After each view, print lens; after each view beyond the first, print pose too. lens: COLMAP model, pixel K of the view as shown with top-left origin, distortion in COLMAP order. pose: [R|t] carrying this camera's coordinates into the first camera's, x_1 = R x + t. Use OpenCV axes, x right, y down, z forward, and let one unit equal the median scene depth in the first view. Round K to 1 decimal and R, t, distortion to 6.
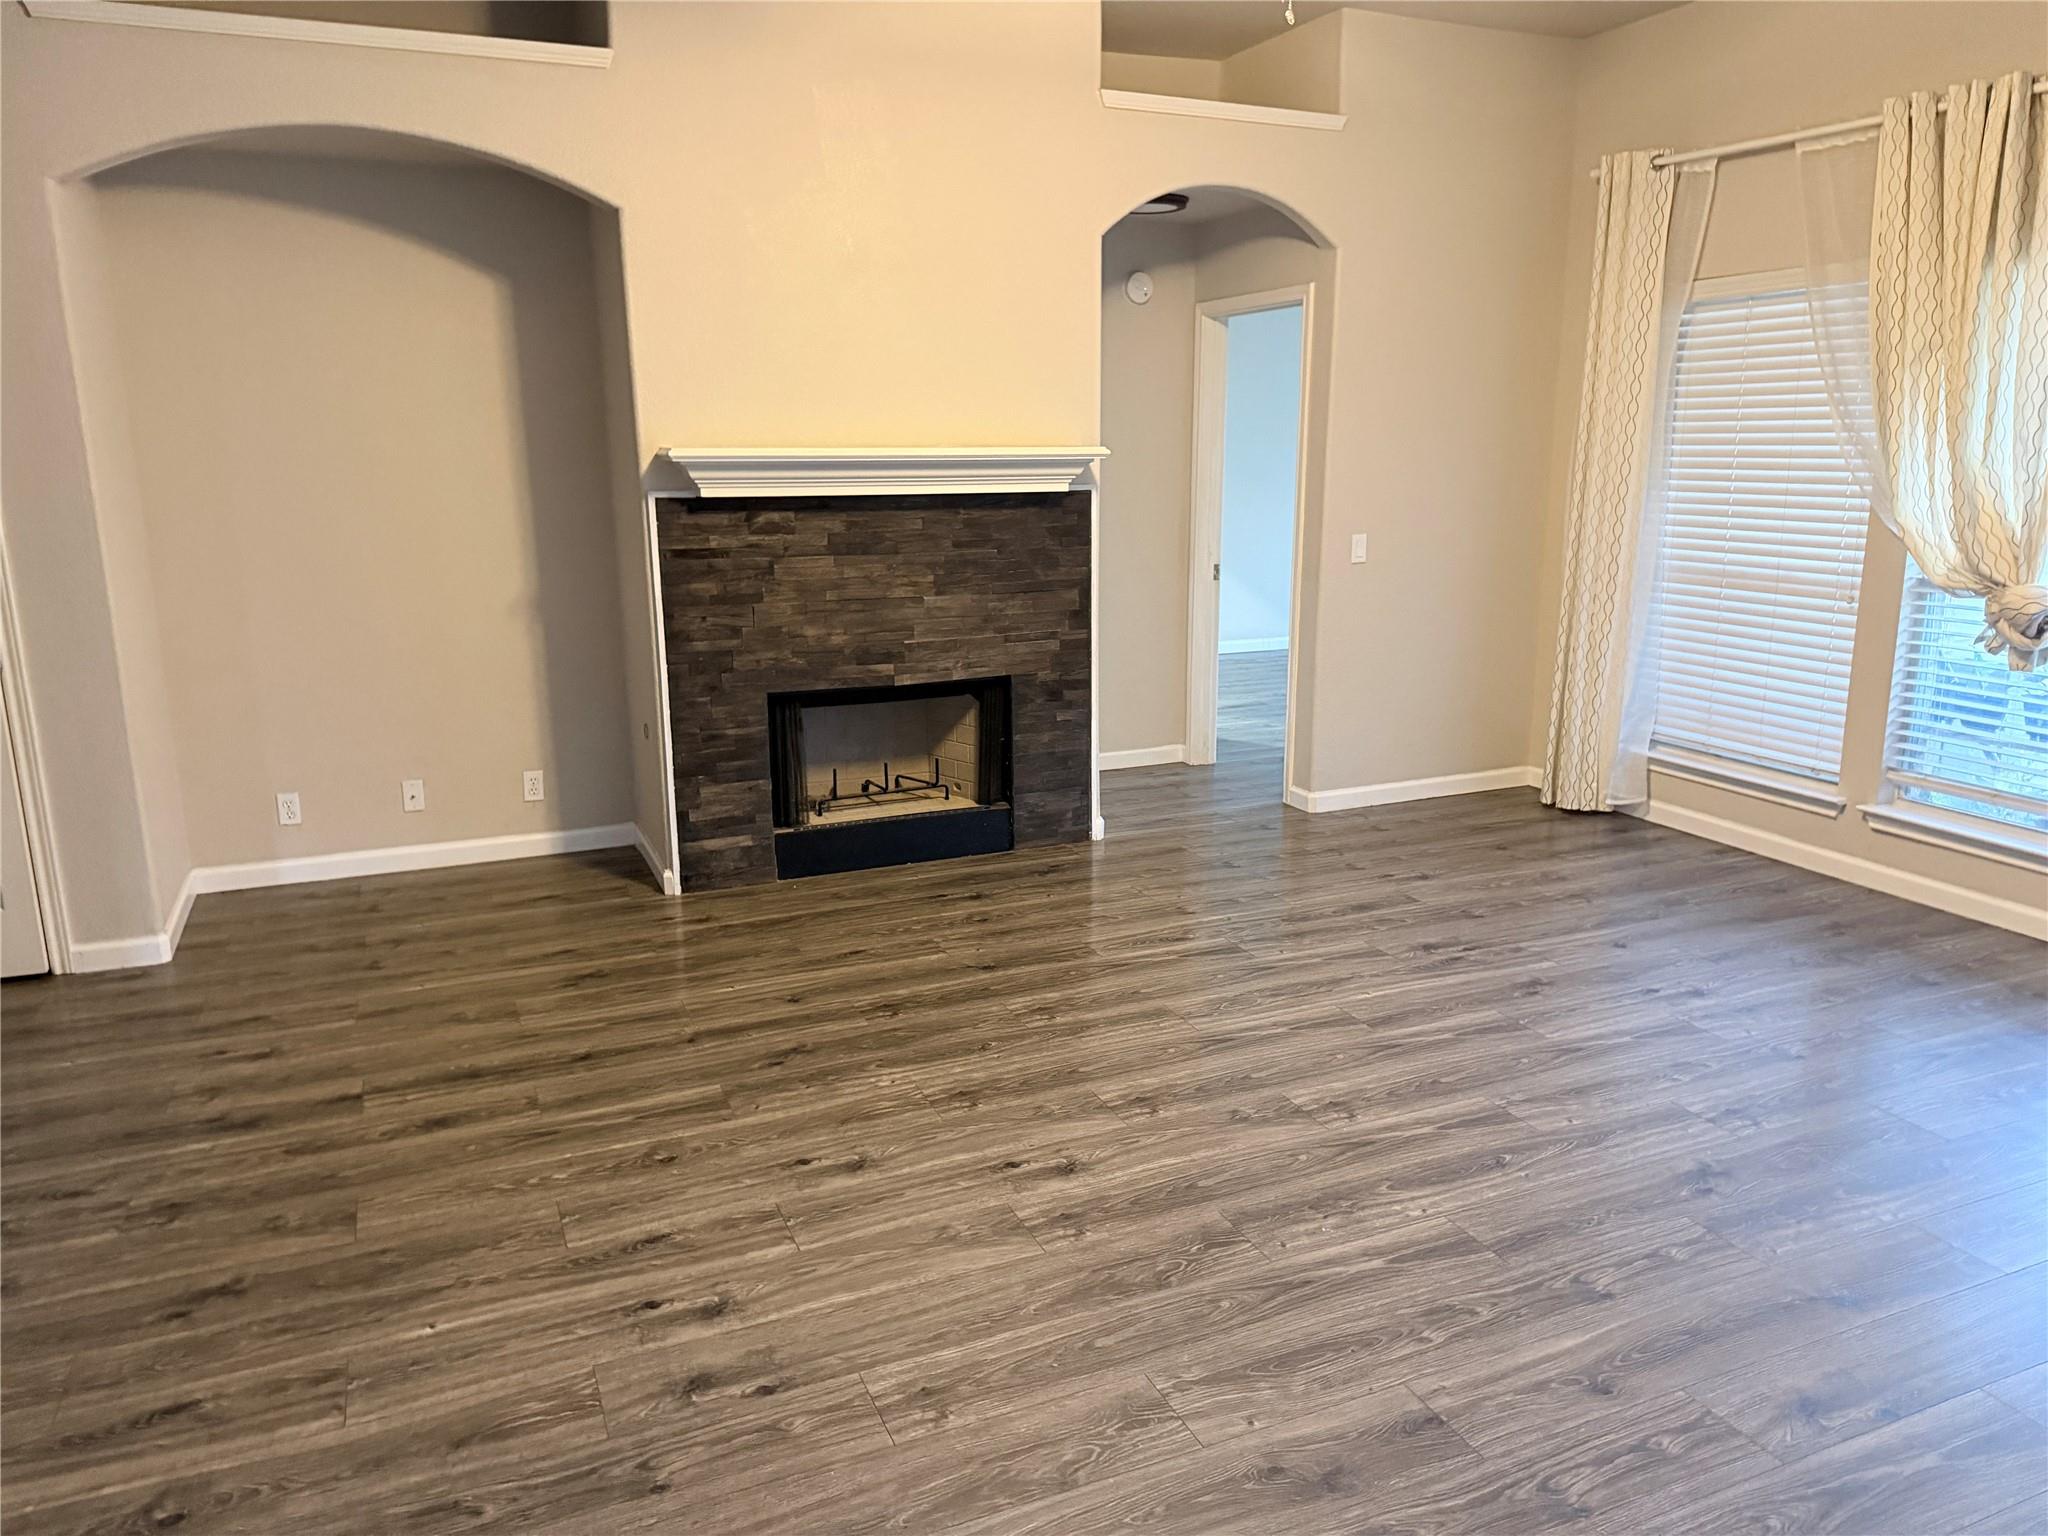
lens RADIAL K [[1424.9, 0, 1011.6], [0, 1424.9, 769.0], [0, 0, 1]] dist [0.037530, -0.055140]
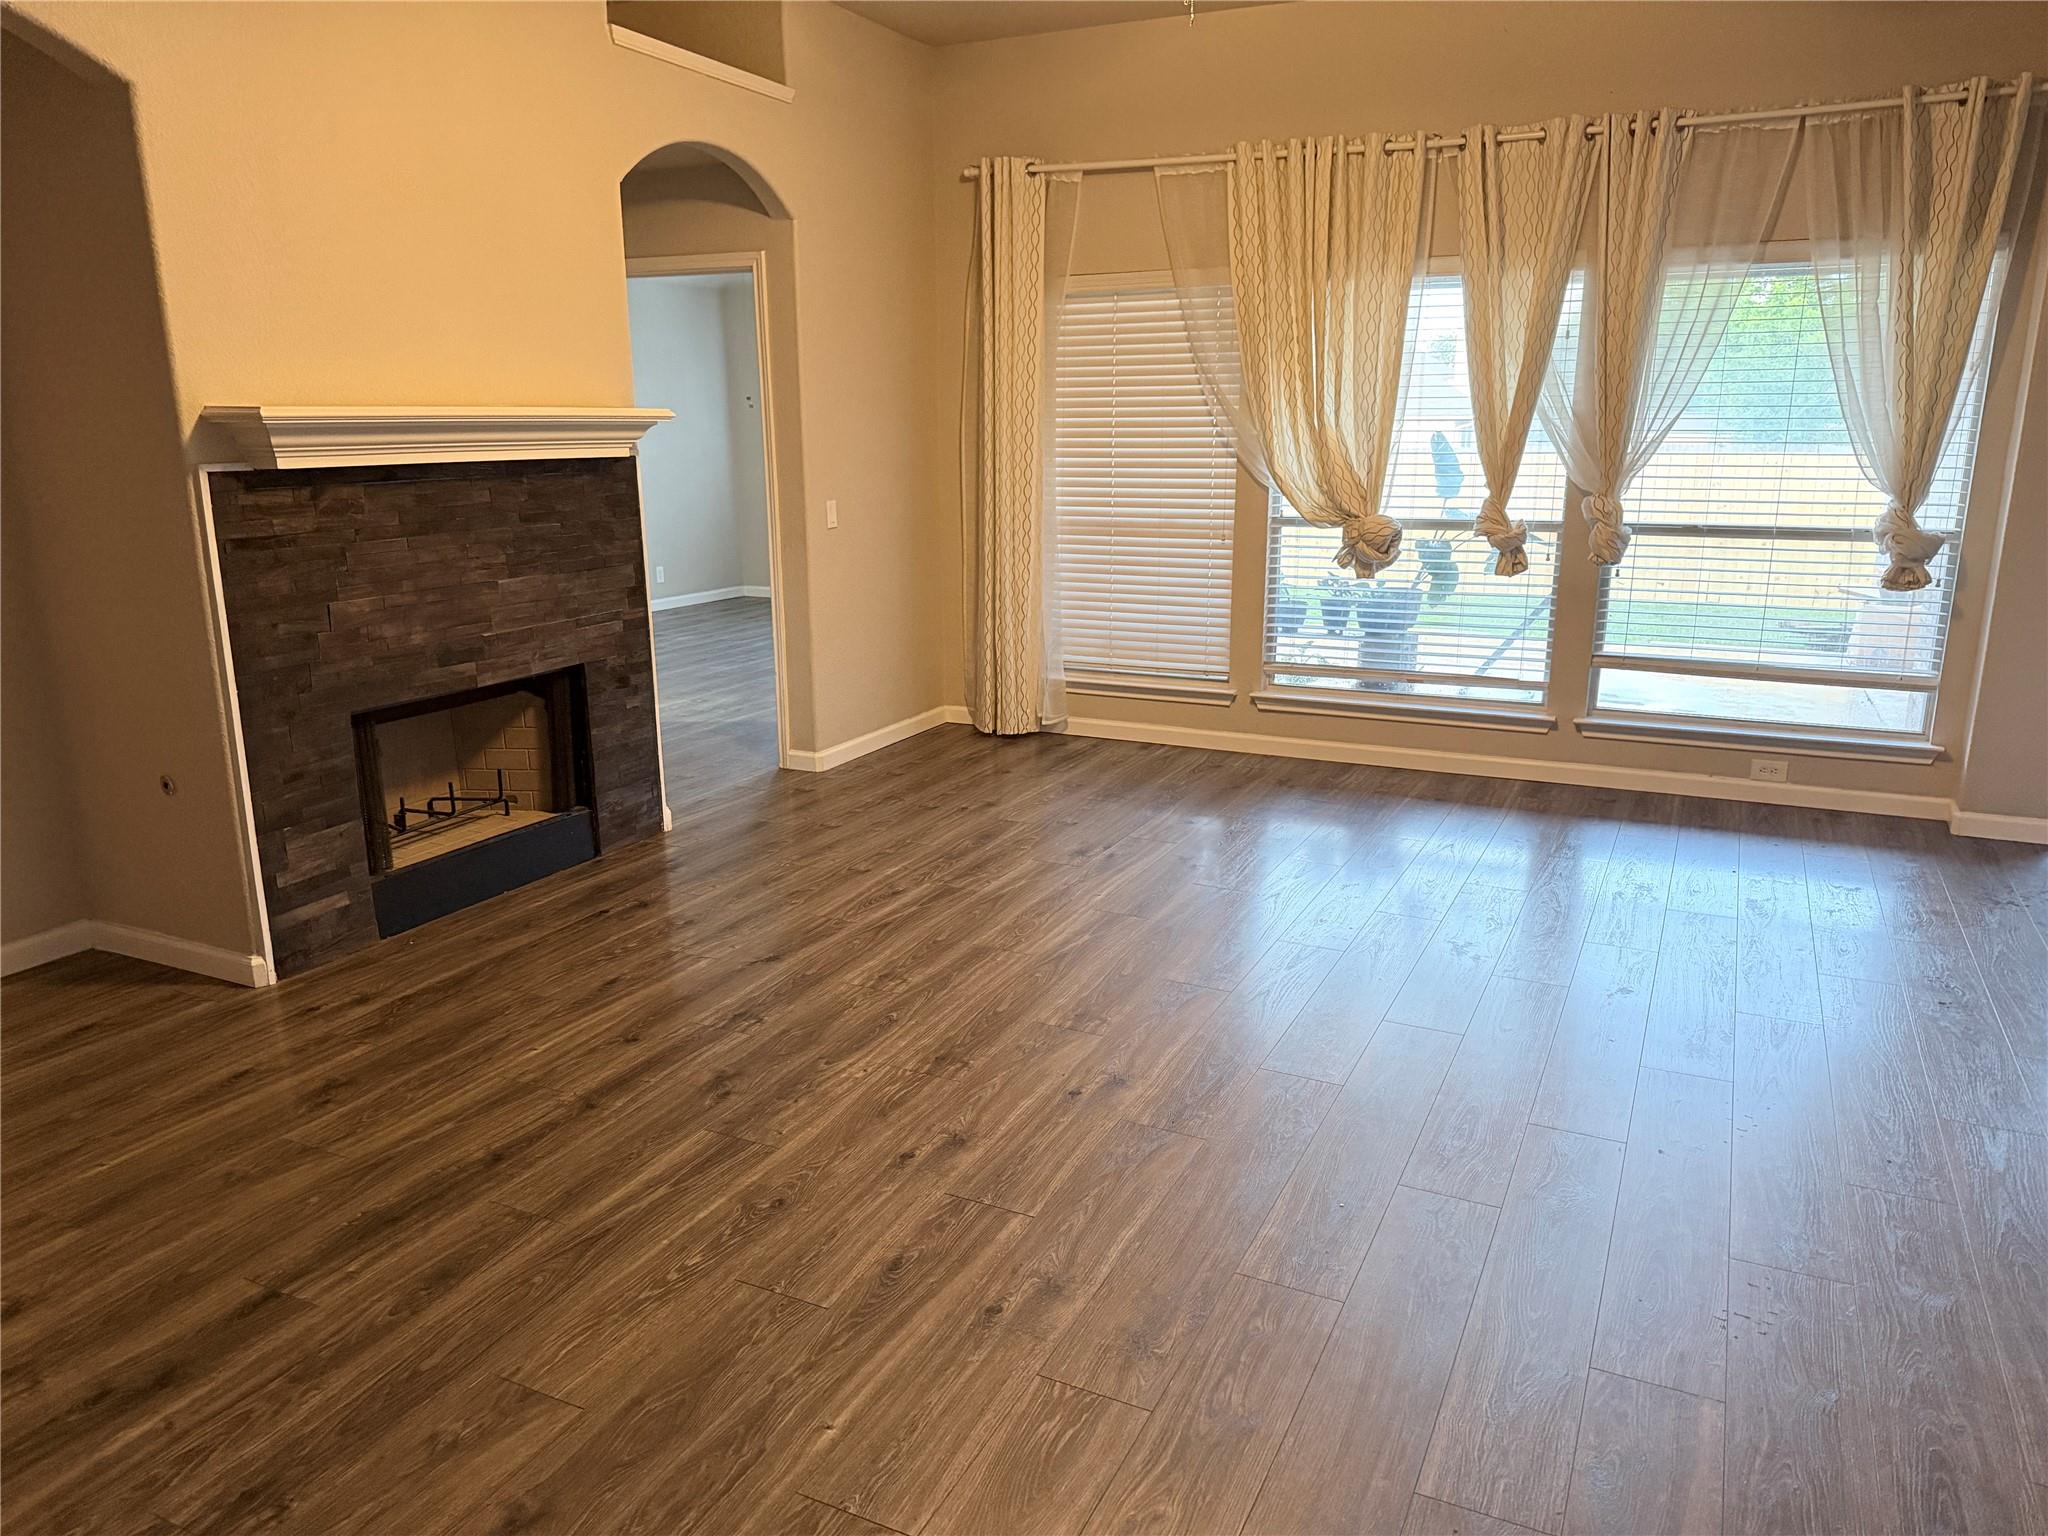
lens RADIAL K [[1424.9, 0, 1076.2], [0, 1424.9, 777.3], [0, 0, 1]] dist [0.037530, -0.055140]
pose [[0.753497, -0.156623, 0.638523, -0.384673], [0.145087, 0.986878, 0.070859, -0.014807], [-0.641243, 0.039249, 0.766334, 0.117683]]
